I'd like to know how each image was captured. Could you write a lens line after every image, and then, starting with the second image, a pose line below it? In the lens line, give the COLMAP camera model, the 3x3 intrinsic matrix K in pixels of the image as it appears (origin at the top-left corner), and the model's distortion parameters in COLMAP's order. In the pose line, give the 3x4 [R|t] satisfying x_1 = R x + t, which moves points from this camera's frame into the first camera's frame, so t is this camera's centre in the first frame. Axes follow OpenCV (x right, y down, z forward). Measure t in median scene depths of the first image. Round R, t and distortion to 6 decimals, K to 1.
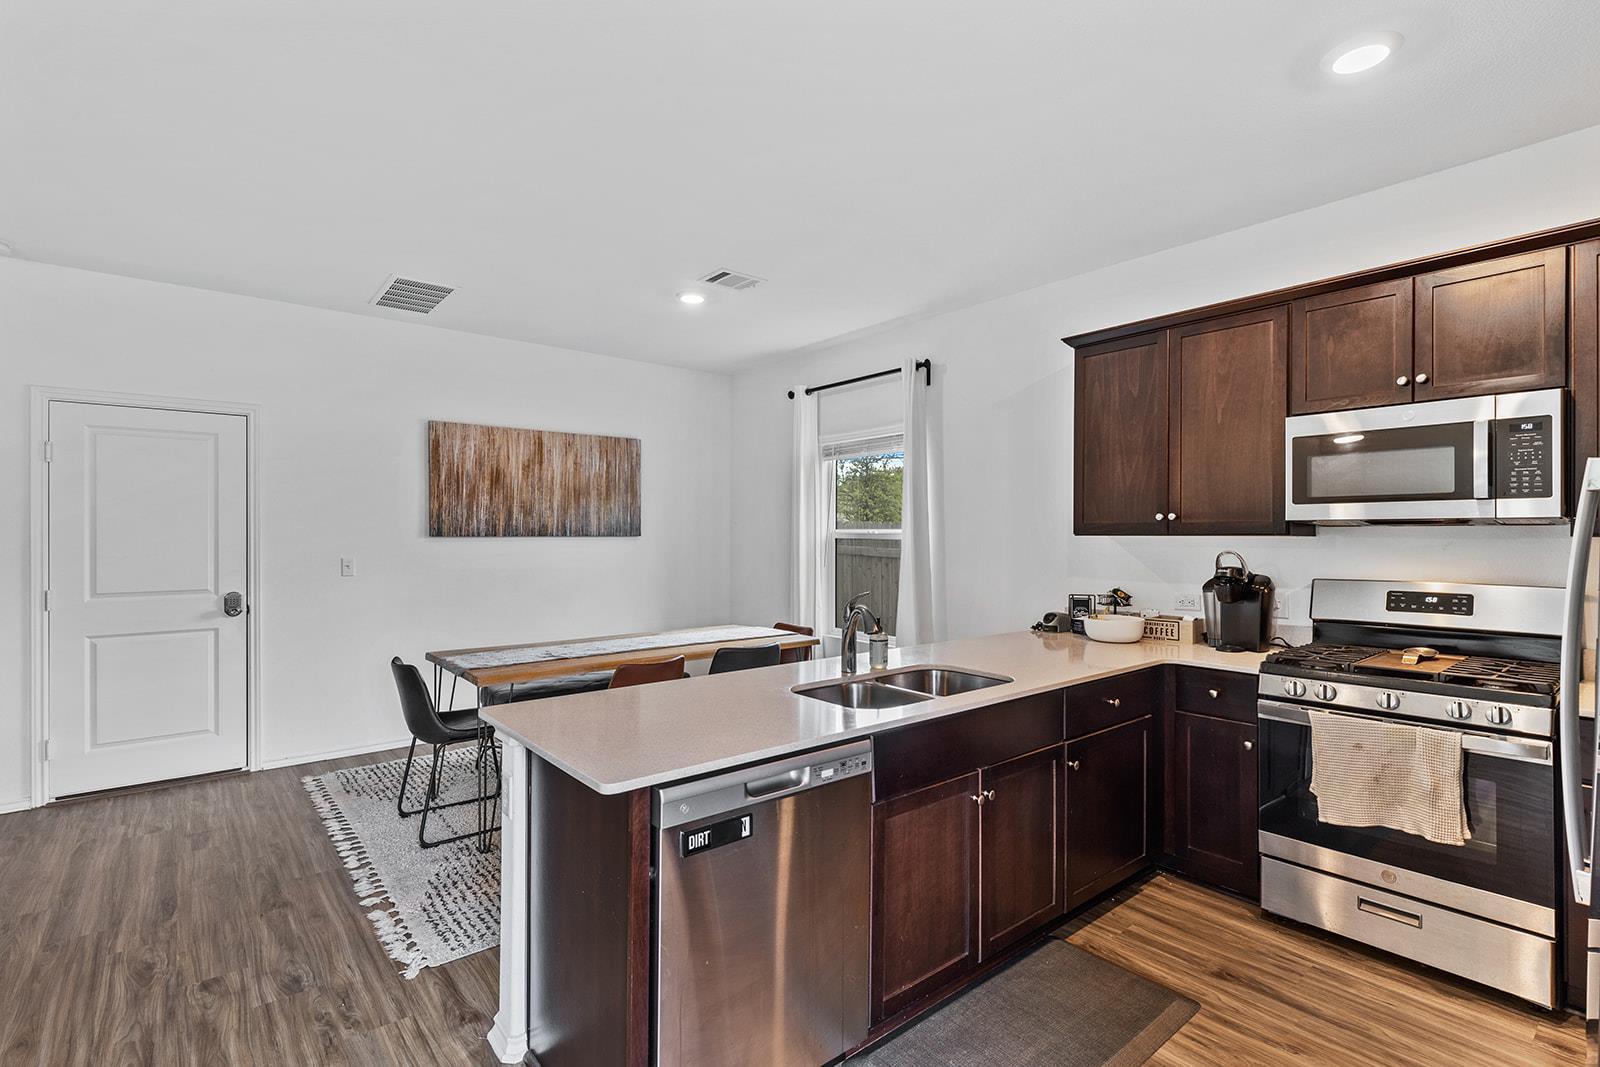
lens RADIAL K [[738.2, 0, 797.3], [0, 738.2, 535.6], [0, 0, 1]] dist [0.001815, -0.000334]
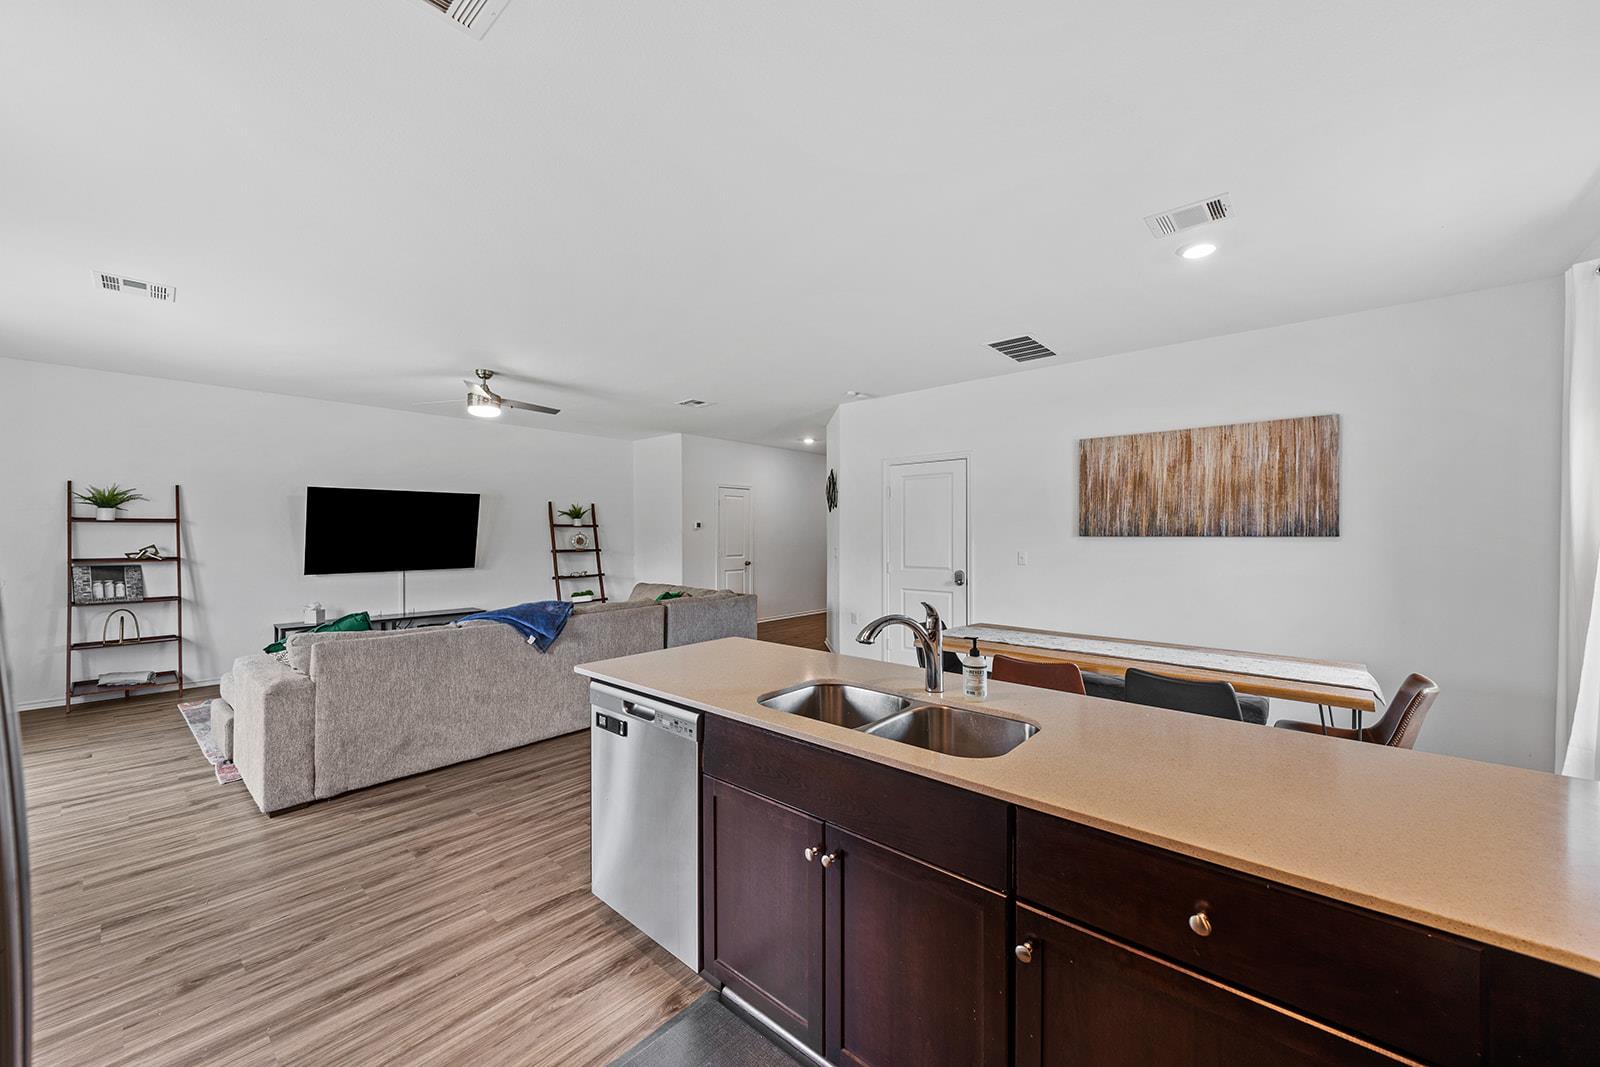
lens RADIAL K [[608.5, 0, 797.1], [0, 608.5, 540.4], [0, 0, 1]] dist [0.002447, -0.000052]
pose [[0.163550, 0.010146, -0.986483, 0.451126], [-0.002235, 0.999948, 0.009914, -0.000735], [0.986532, 0.000584, 0.163565, 0.428949]]
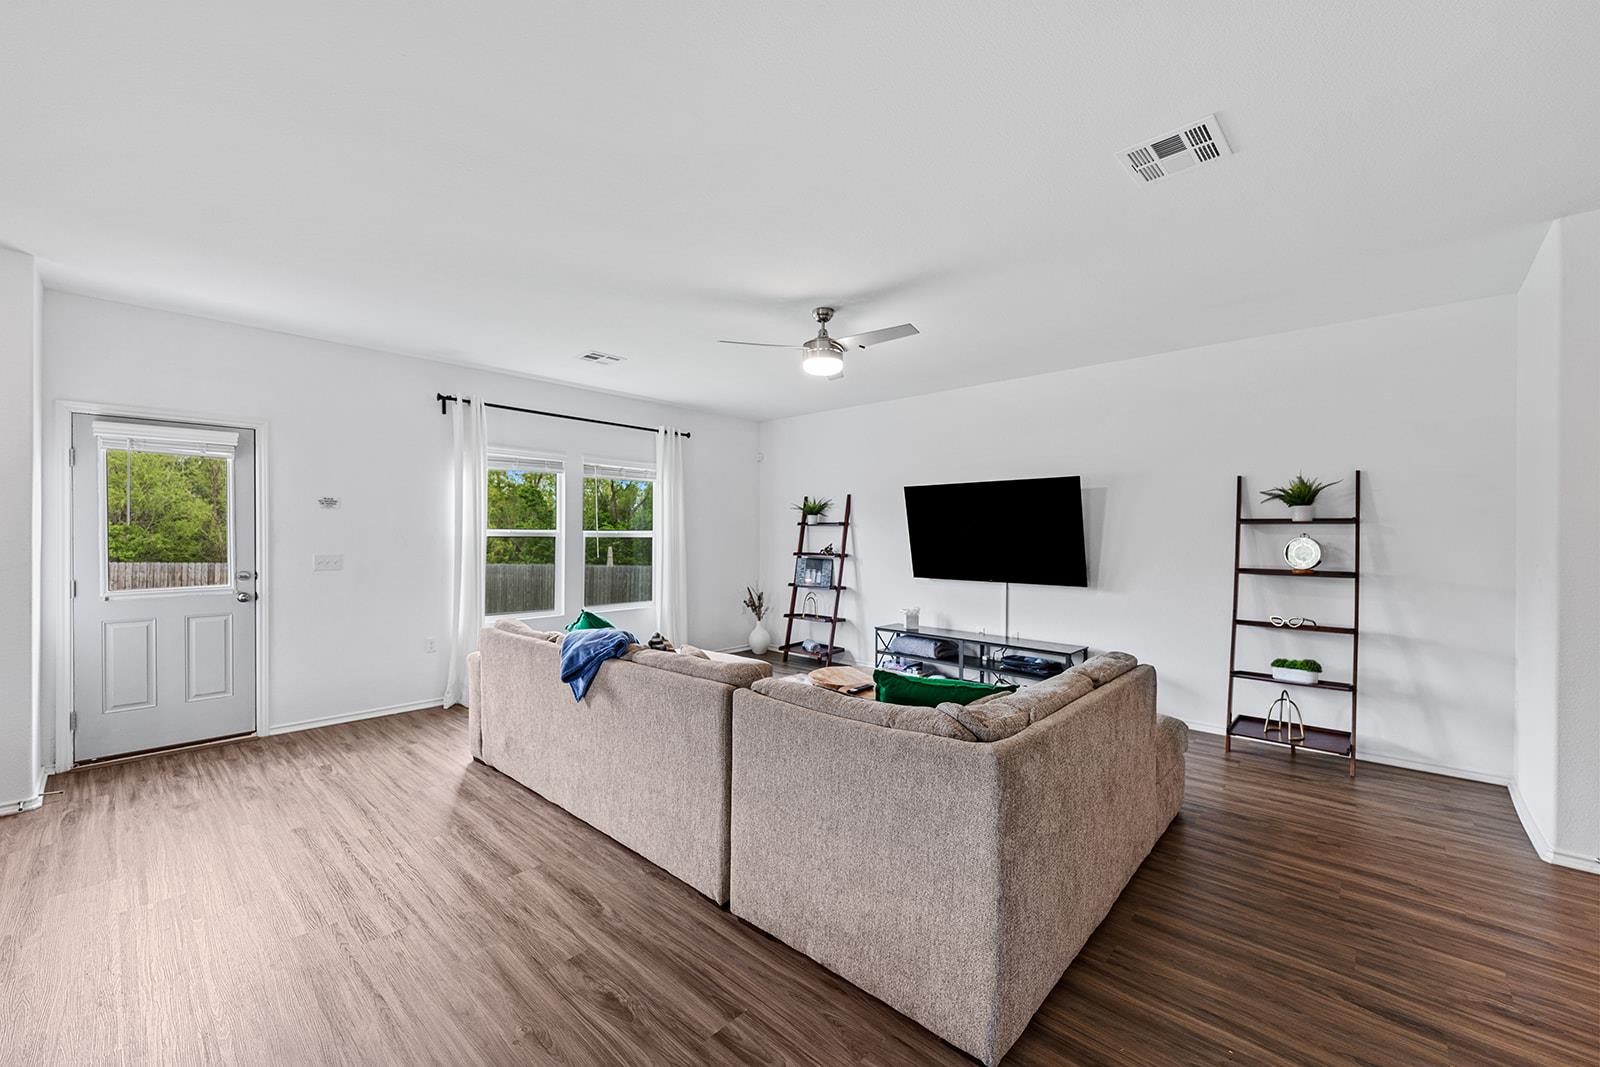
lens RADIAL K [[649.3, 0, 800.0], [0, 649.3, 533.5], [0, 0, 1]] dist [0.002057, 0.000173]
pose [[-0.990926, -0.006013, -0.134274, -0.649948], [-0.006642, 0.999969, 0.004238, -0.006027], [0.134244, 0.005092, -0.990935, 0.923044]]
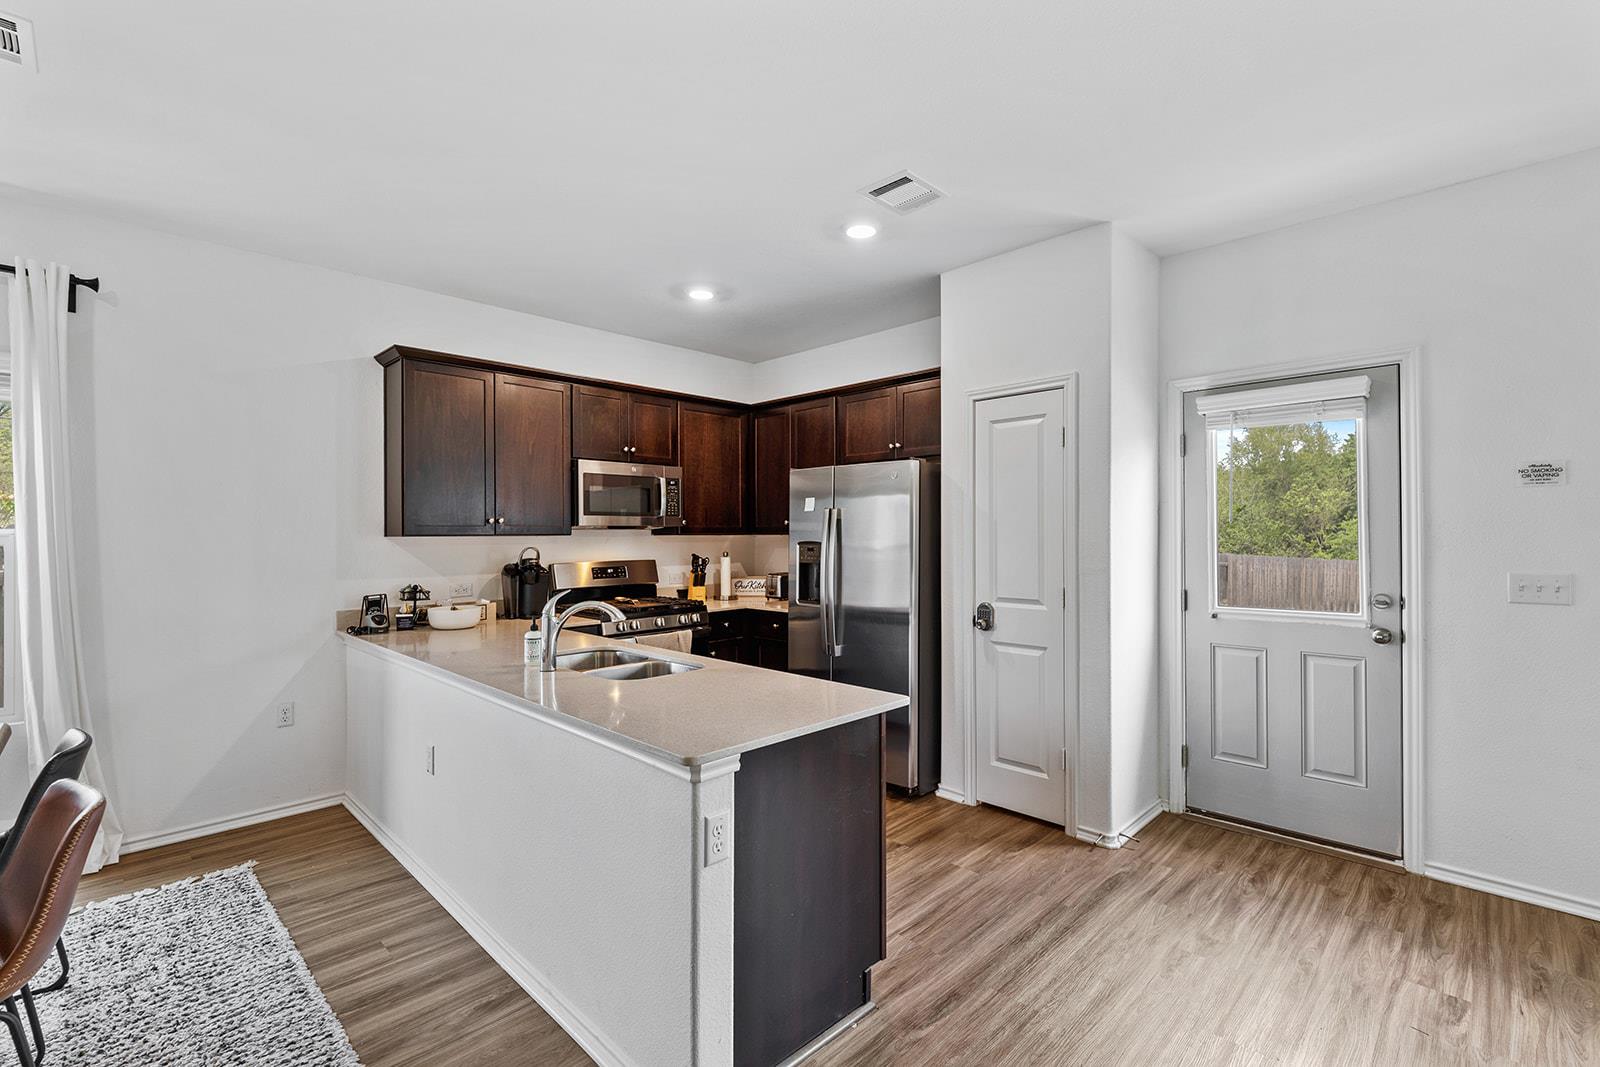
lens RADIAL K [[716.2, 0, 792.6], [0, 716.2, 530.4], [0, 0, 1]] dist [-0.000716, -0.000115]
pose [[-0.096332, 0.002053, 0.995347, -0.568987], [0.007740, 0.999969, -0.001314, -0.002843], [-0.995319, 0.007577, -0.096345, 0.450808]]
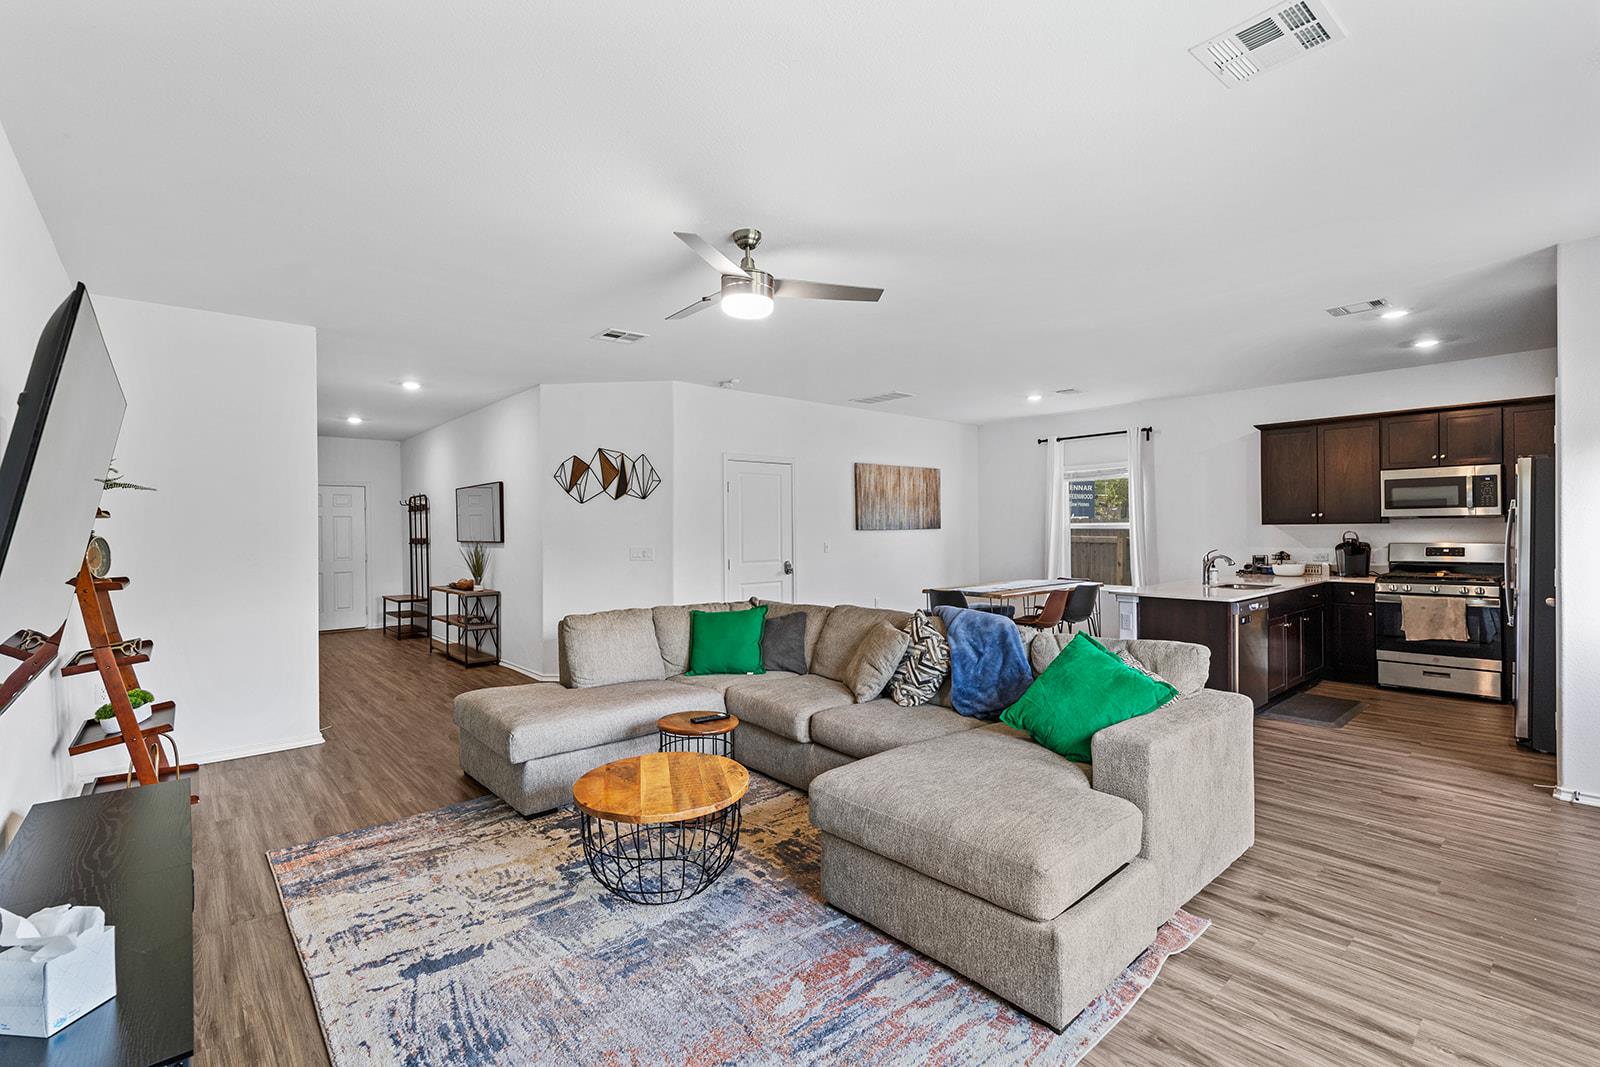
lens RADIAL K [[716.2, 0, 792.6], [0, 716.2, 530.4], [0, 0, 1]] dist [-0.000716, -0.000115]
pose [[0.999427, -0.011243, 0.031925, -0.780835], [0.011293, 0.999935, -0.001377, 0.002756], [-0.031908, 0.001736, 0.999489, -0.728260]]
